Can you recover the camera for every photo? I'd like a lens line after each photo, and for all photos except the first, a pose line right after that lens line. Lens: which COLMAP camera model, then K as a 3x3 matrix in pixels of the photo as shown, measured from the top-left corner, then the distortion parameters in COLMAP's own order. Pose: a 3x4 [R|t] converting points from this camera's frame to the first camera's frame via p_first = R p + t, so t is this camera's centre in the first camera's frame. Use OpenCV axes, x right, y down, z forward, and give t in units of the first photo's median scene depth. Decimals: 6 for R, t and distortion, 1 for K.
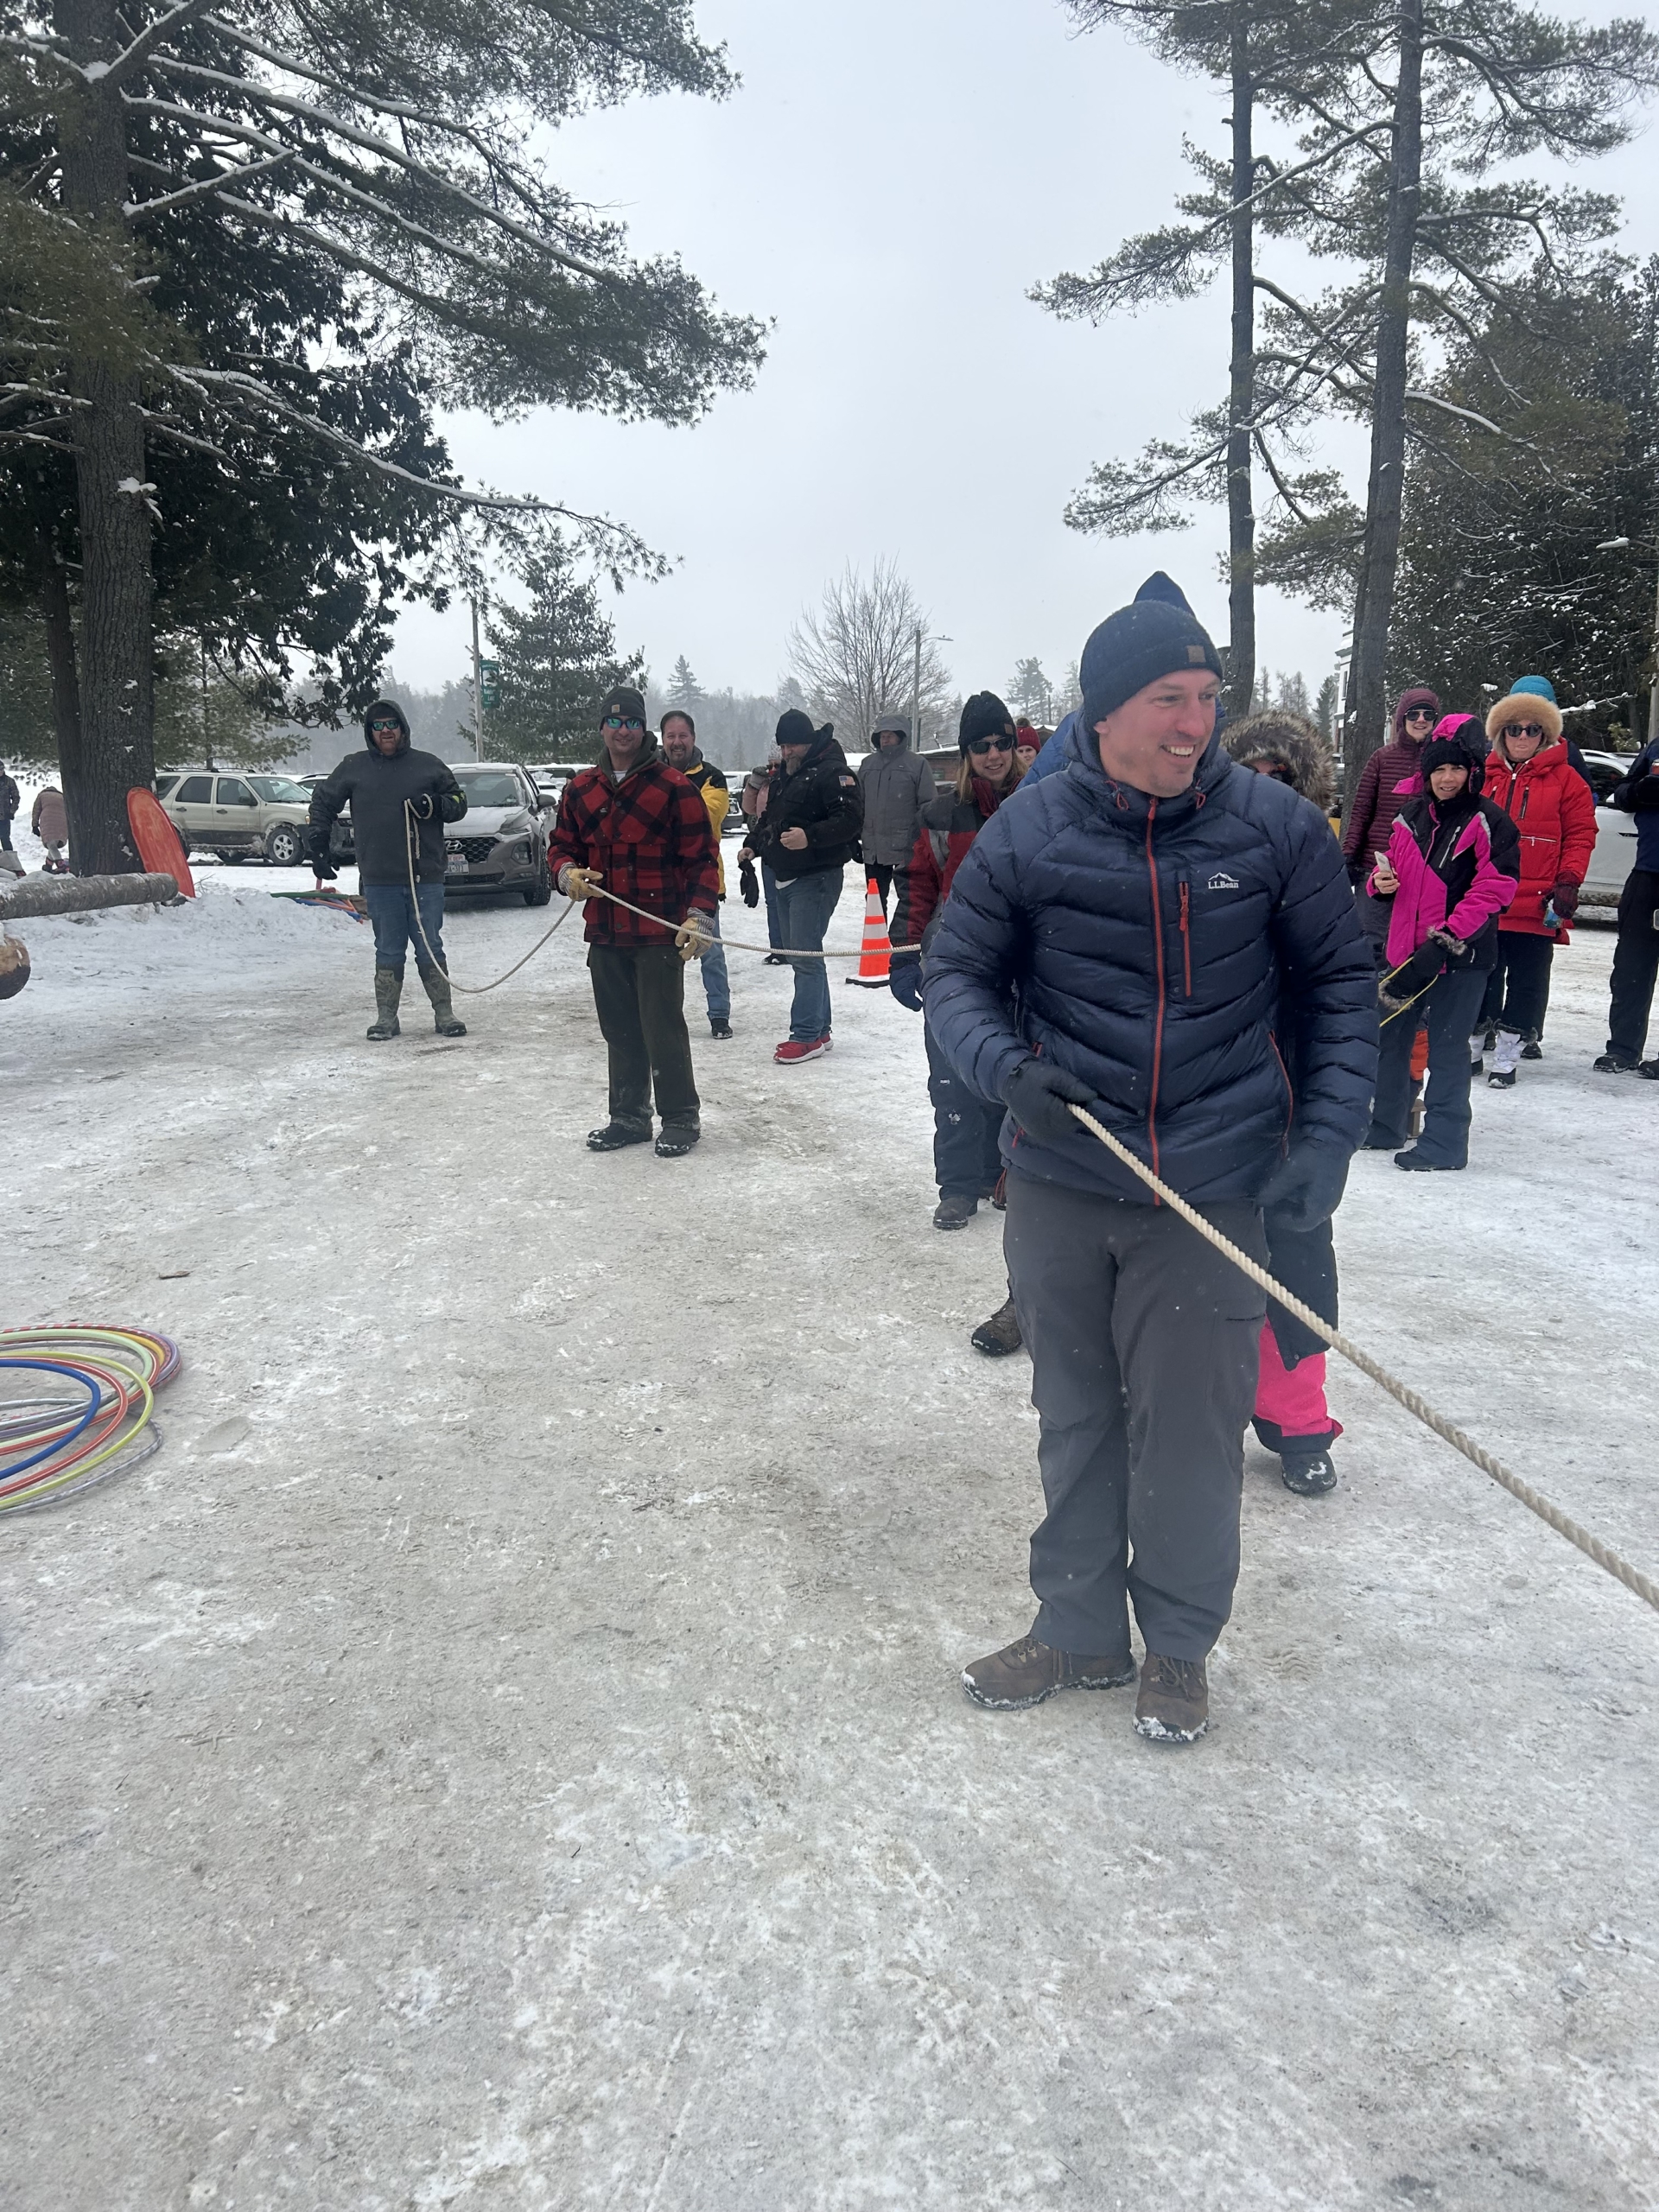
lens RADIAL K [[1669.1, 0, 859.8], [0, 1669.1, 1107.1], [0, 0, 1]] dist [0.042515, -0.049823]
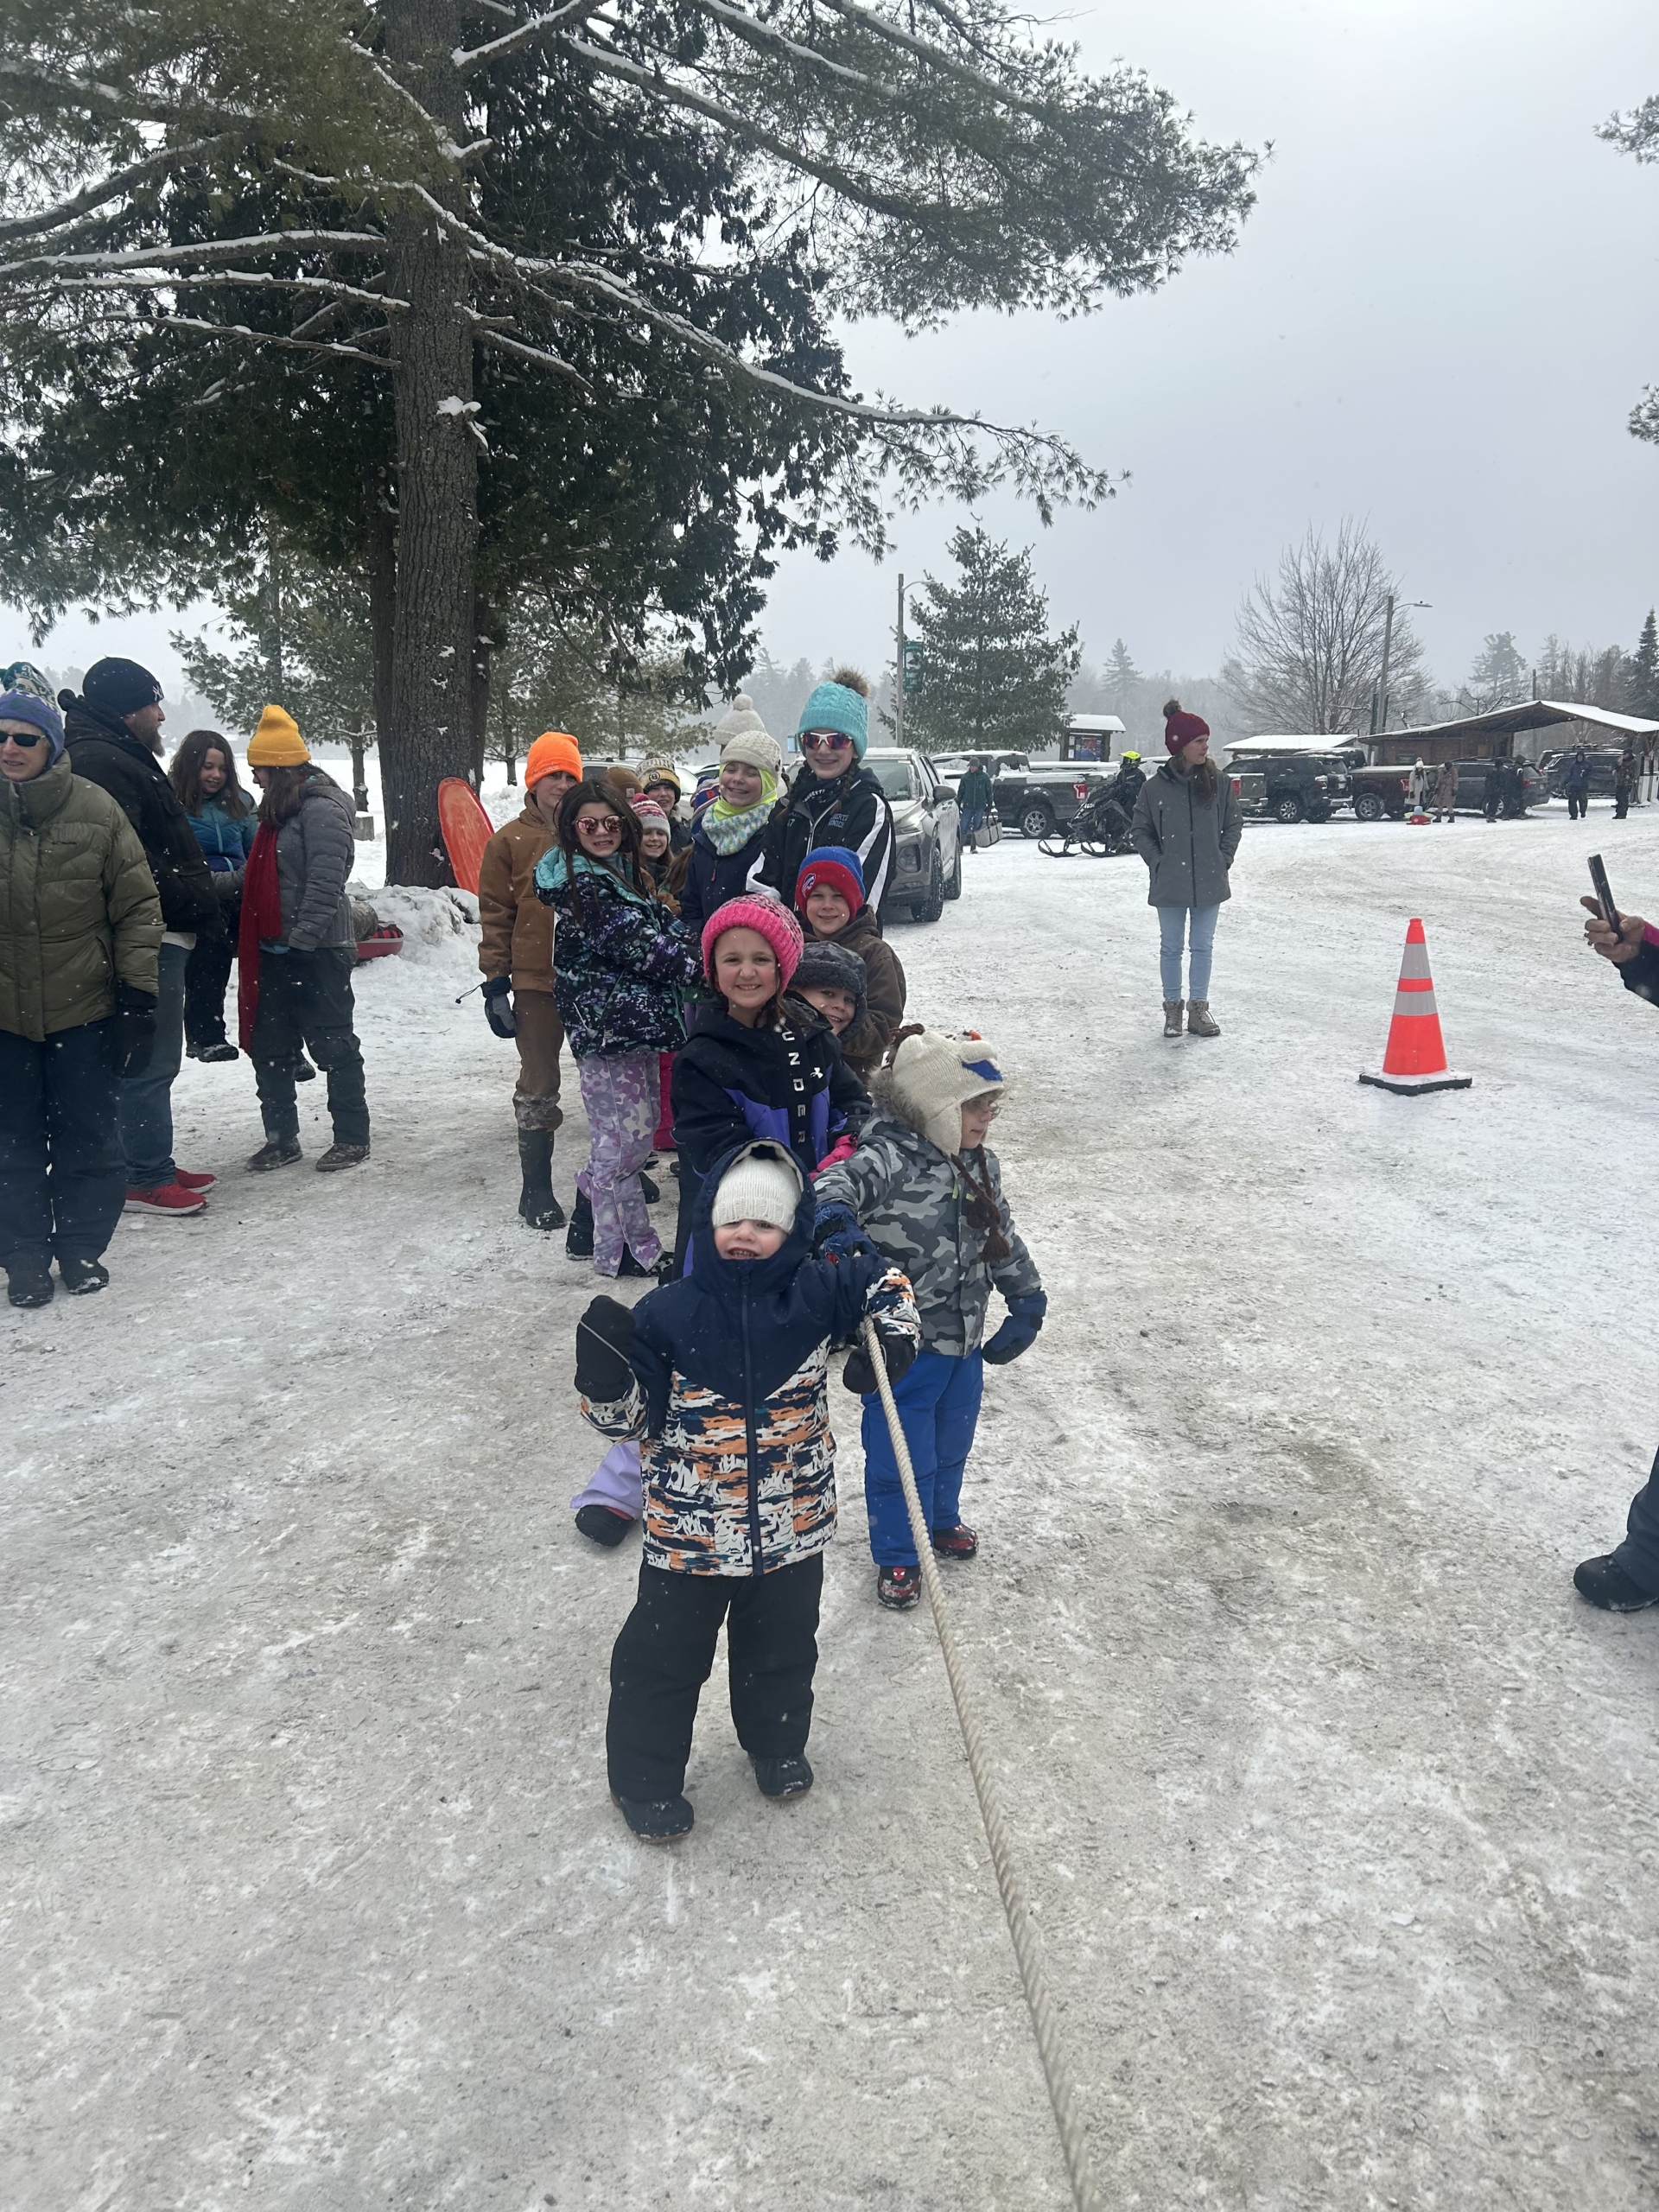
lens RADIAL K [[1669.1, 0, 859.8], [0, 1669.1, 1107.1], [0, 0, 1]] dist [0.042515, -0.049823]
pose [[0.968613, 0.046354, -0.244214, -0.023162], [-0.044746, 0.998925, 0.012132, -0.040772], [0.244514, -0.000824, 0.969645, 0.214069]]
